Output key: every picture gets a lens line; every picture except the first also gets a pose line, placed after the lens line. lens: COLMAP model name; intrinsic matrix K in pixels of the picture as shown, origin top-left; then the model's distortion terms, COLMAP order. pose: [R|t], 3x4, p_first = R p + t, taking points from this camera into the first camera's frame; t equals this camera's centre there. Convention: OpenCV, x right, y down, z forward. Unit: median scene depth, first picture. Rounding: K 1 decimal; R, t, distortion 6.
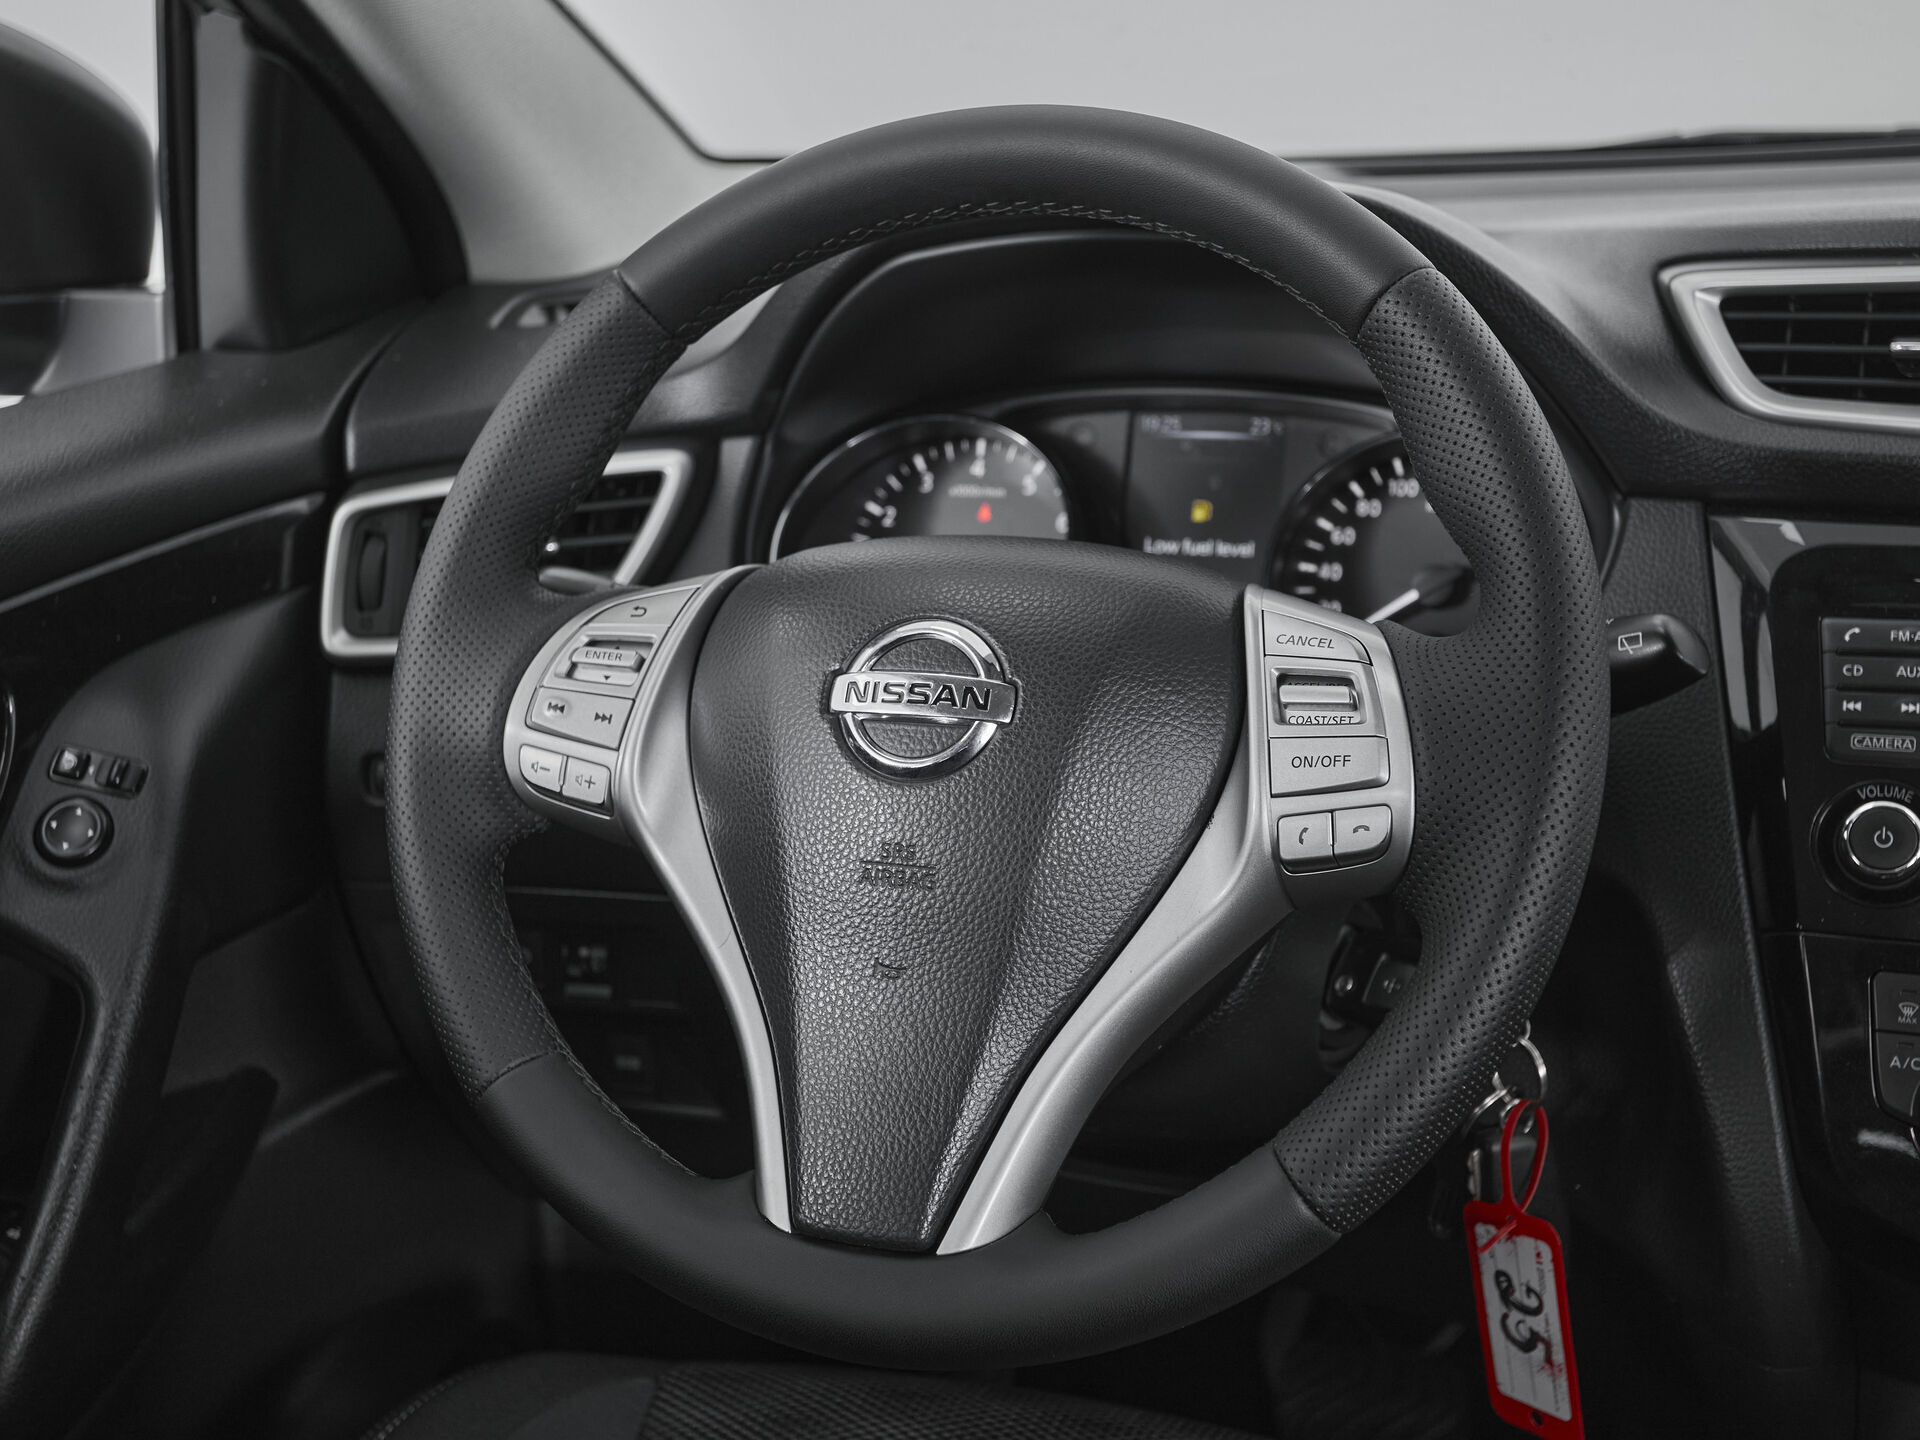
lens RADIAL K [[2377.1, 0, 909.6], [0, 2377.1, 716.4], [0, 0, 1]] dist [0.025510, 0.000000]
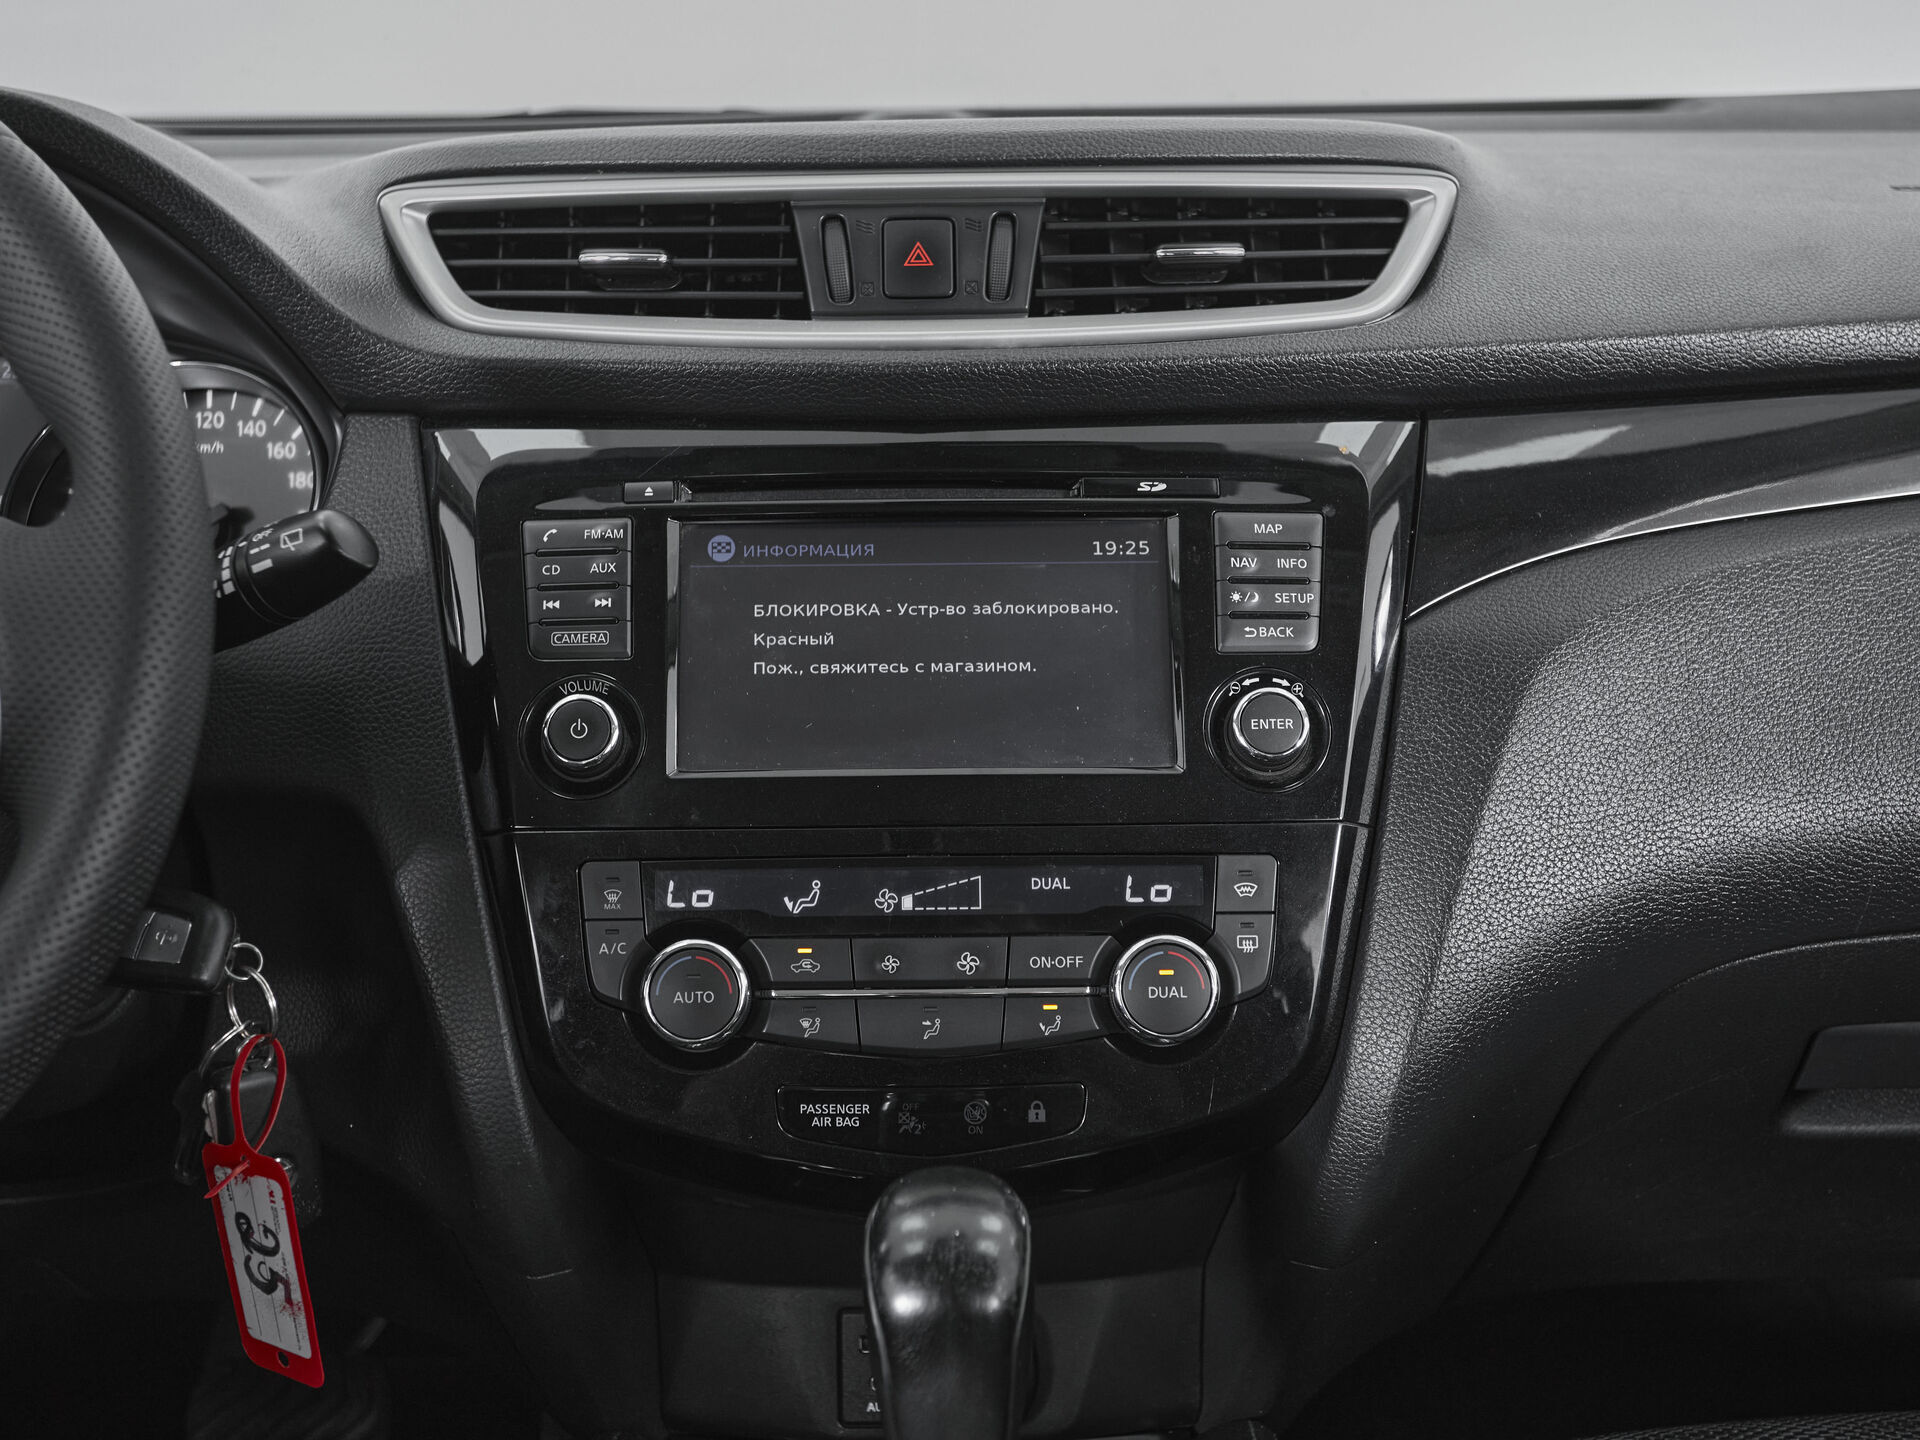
lens RADIAL K [[2377.1, 0, 913.5], [0, 2377.1, 709.6], [0, 0, 1]] dist [0.025510, 0.000000]
pose [[0.937993, -0.059408, 0.341527, 0.192287], [0.071293, 0.997205, -0.022341, 0.073439], [-0.339245, 0.045304, 0.939607, 0.004018]]
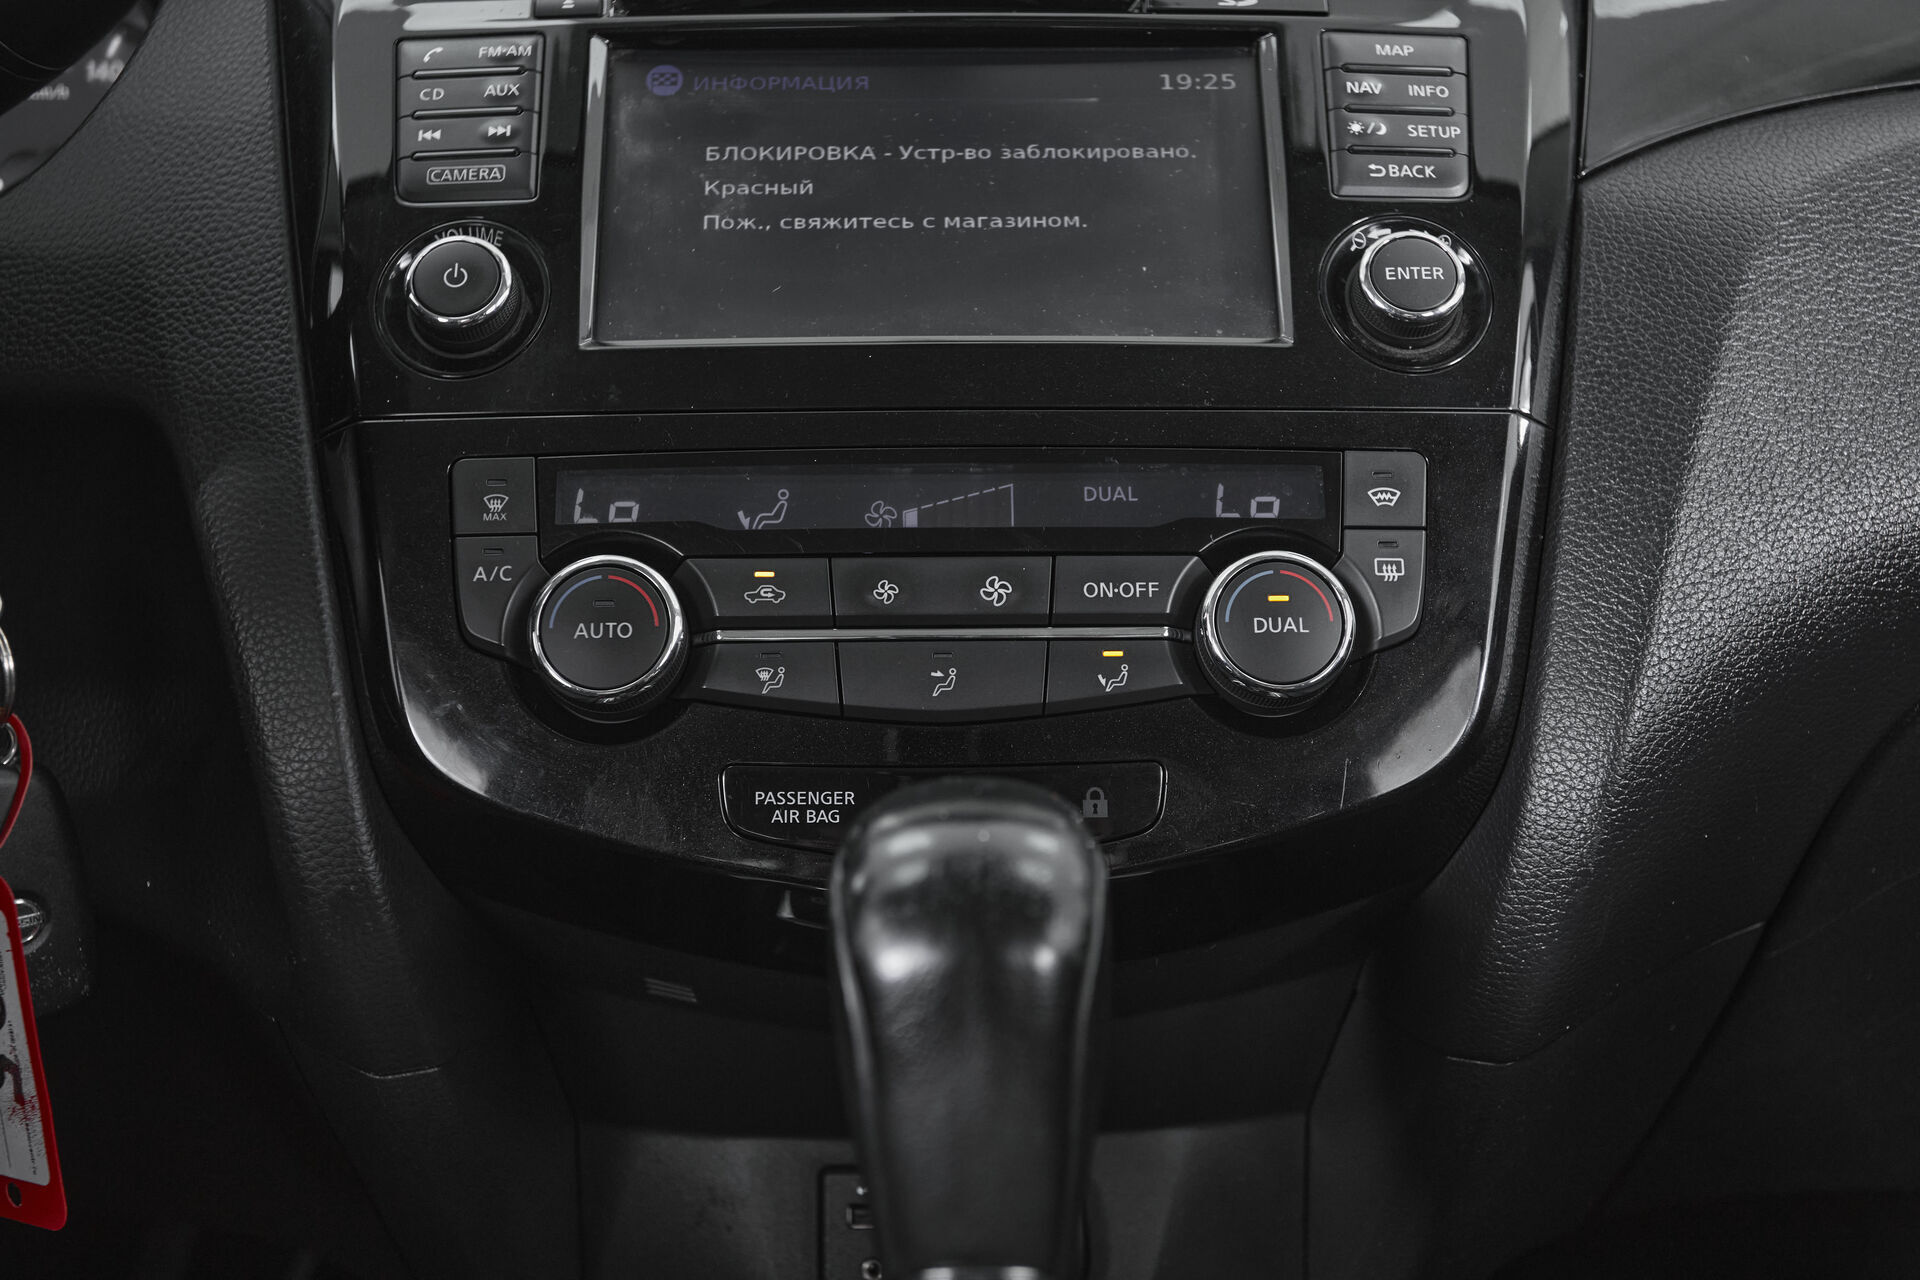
lens RADIAL K [[2036.1, 0, 954.4], [0, 2036.1, 626.5], [0, 0, 1]] dist [0.041419, 0.000000]
pose [[0.934880, -0.011664, 0.354771, 0.319737], [0.071113, 0.985352, -0.155000, 0.257696], [-0.347767, 0.170136, 0.922015, 0.380064]]
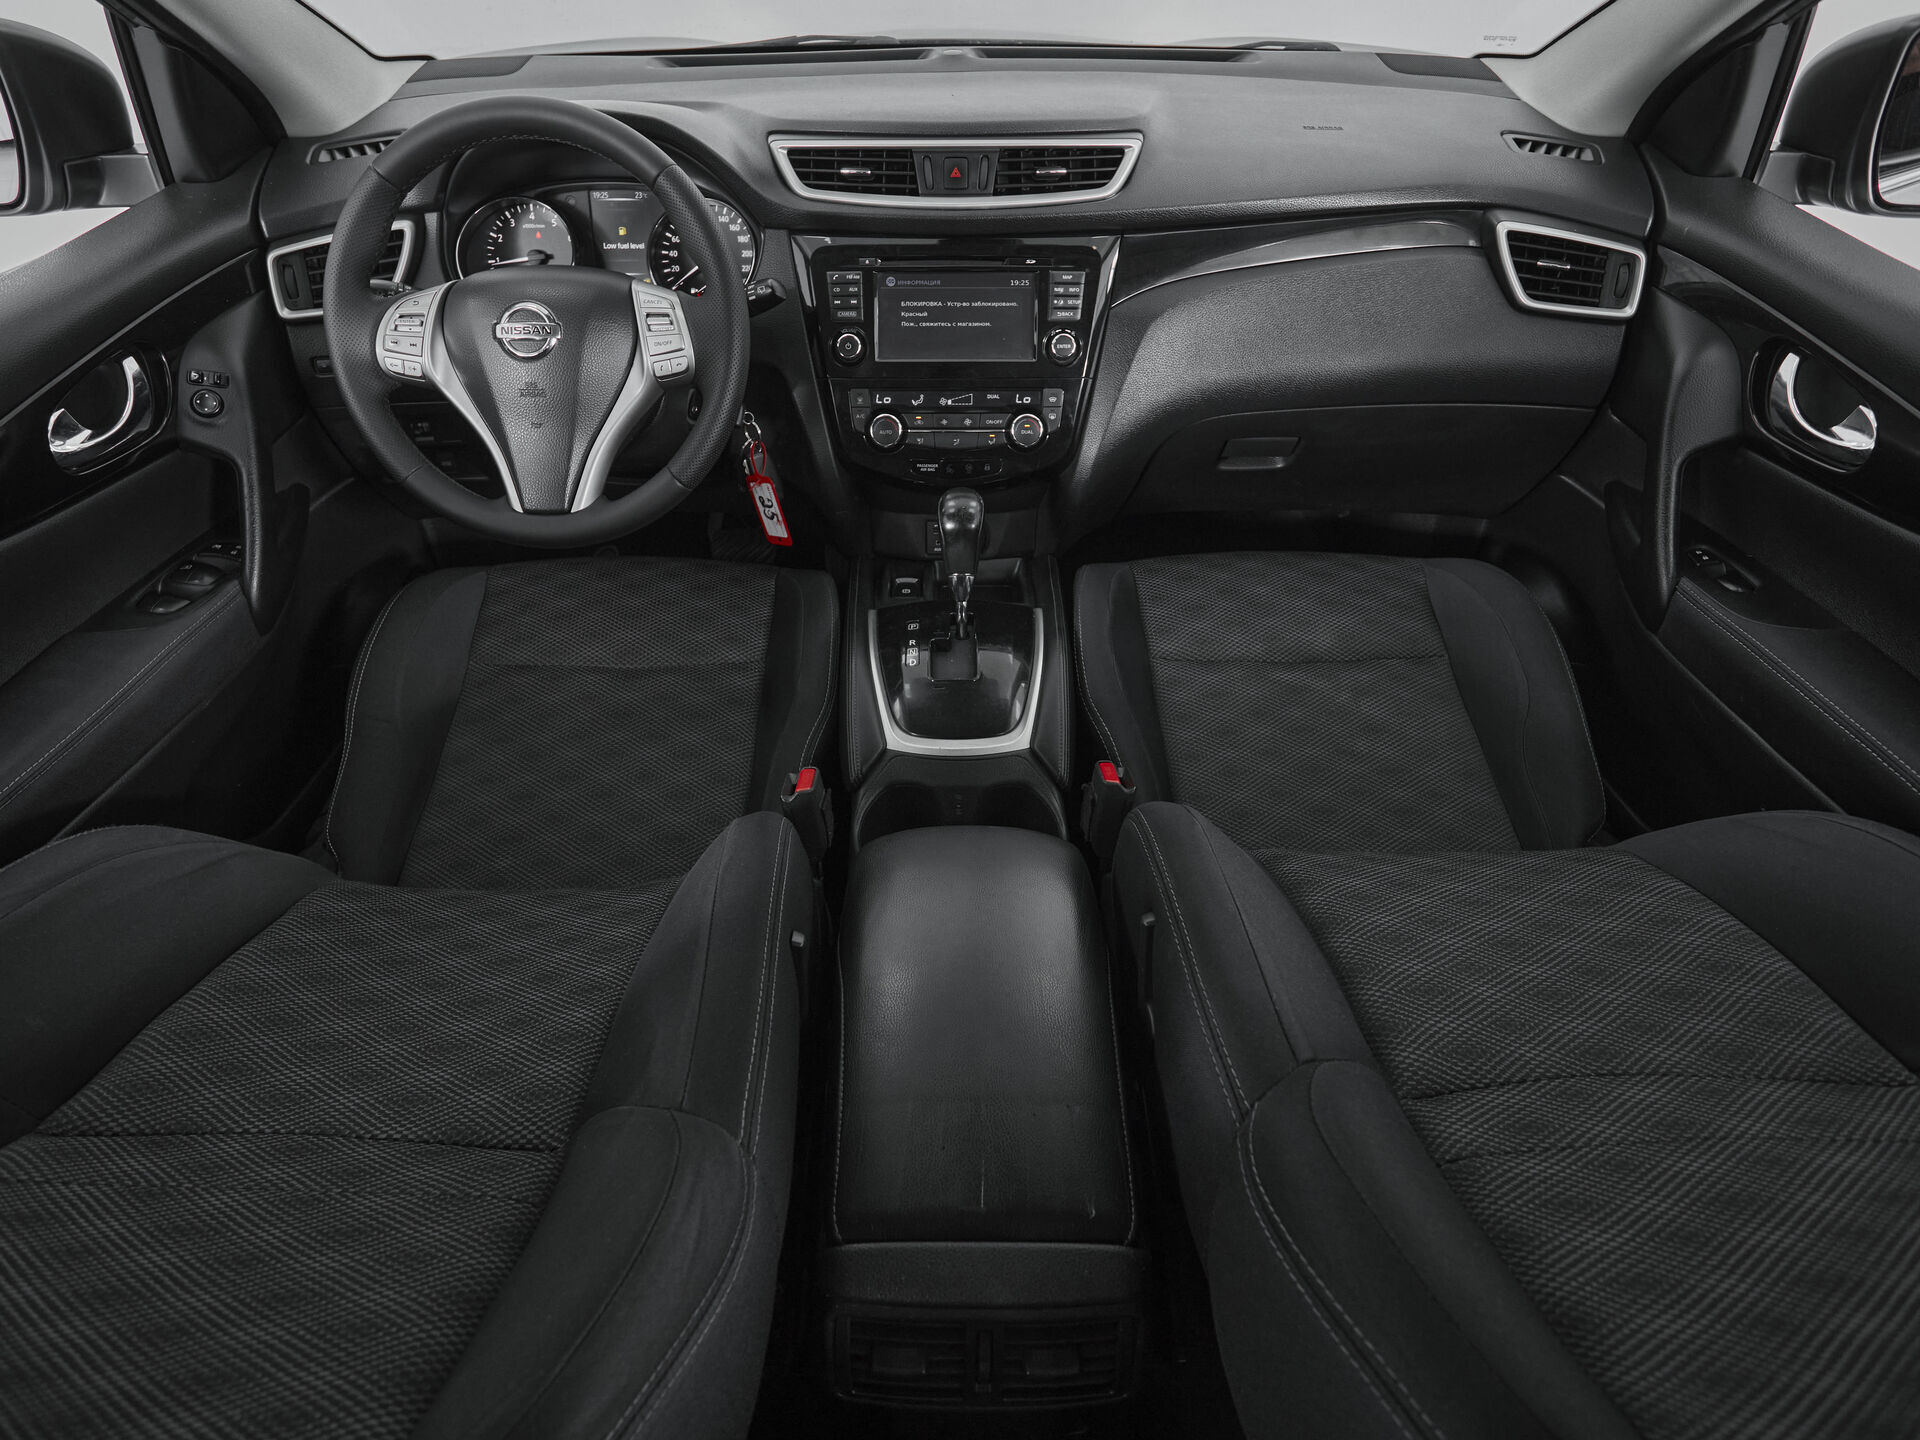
lens RADIAL K [[1042.2, 0, 940.6], [0, 1042.2, 717.9], [0, 0, 1]] dist [0.000419, -0.004263]
pose [[0.938301, -0.196105, 0.284842, 0.020910], [0.061916, 0.905624, 0.419537, -0.076542], [-0.340233, -0.376015, 0.861890, -0.447975]]
